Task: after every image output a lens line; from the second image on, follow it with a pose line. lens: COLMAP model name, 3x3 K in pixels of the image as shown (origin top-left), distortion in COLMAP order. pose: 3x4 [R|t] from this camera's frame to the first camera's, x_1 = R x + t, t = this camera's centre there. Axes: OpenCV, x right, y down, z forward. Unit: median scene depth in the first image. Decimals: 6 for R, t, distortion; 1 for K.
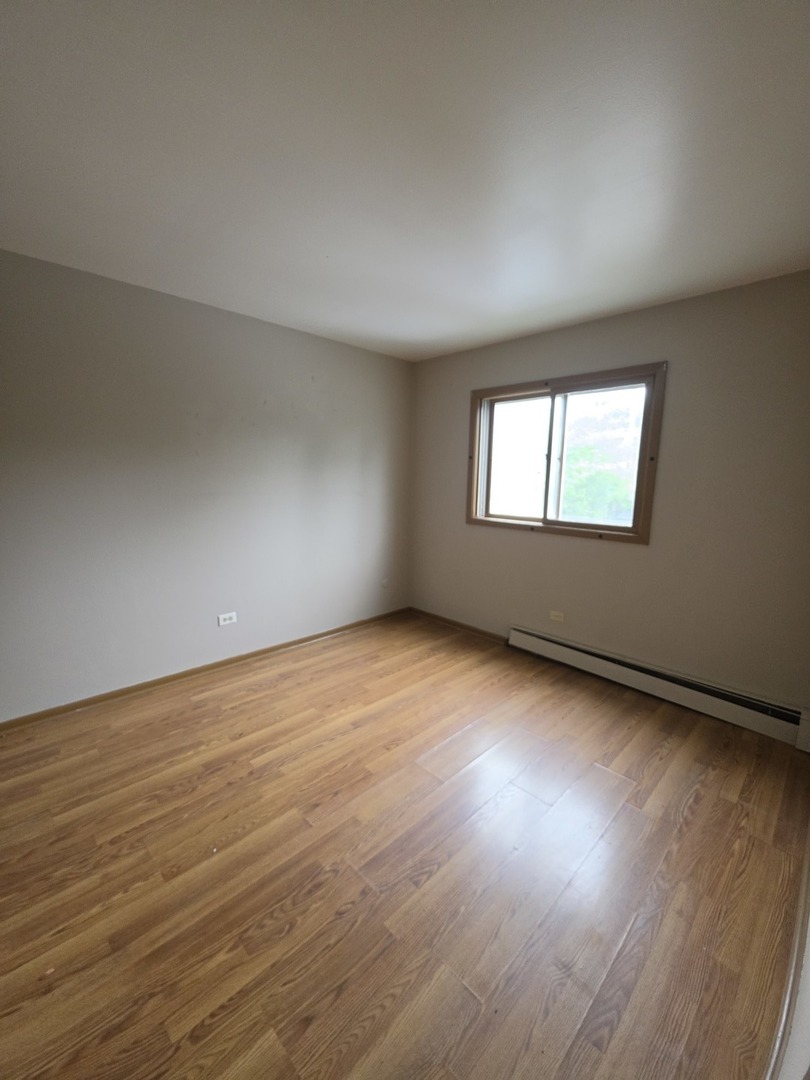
lens RADIAL K [[433.4, 0, 408.8], [0, 433.4, 544.1], [0, 0, 1]] dist [-0.014955, 0.000252]
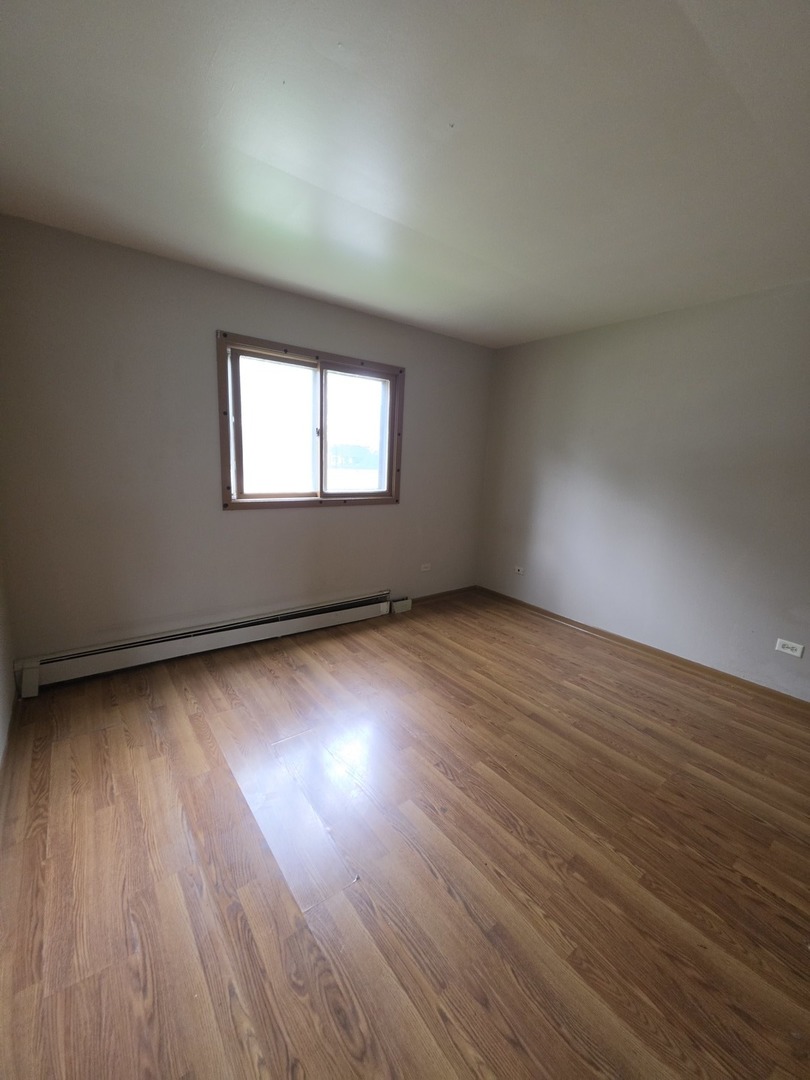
lens RADIAL K [[433.4, 0, 405.7], [0, 433.4, 541.4], [0, 0, 1]] dist [-0.014955, 0.000252]
pose [[0.125255, -0.203004, 0.971134, -0.718404], [0.113874, 0.975315, 0.189191, -0.124606], [-0.985568, 0.086889, 0.145280, 0.717889]]
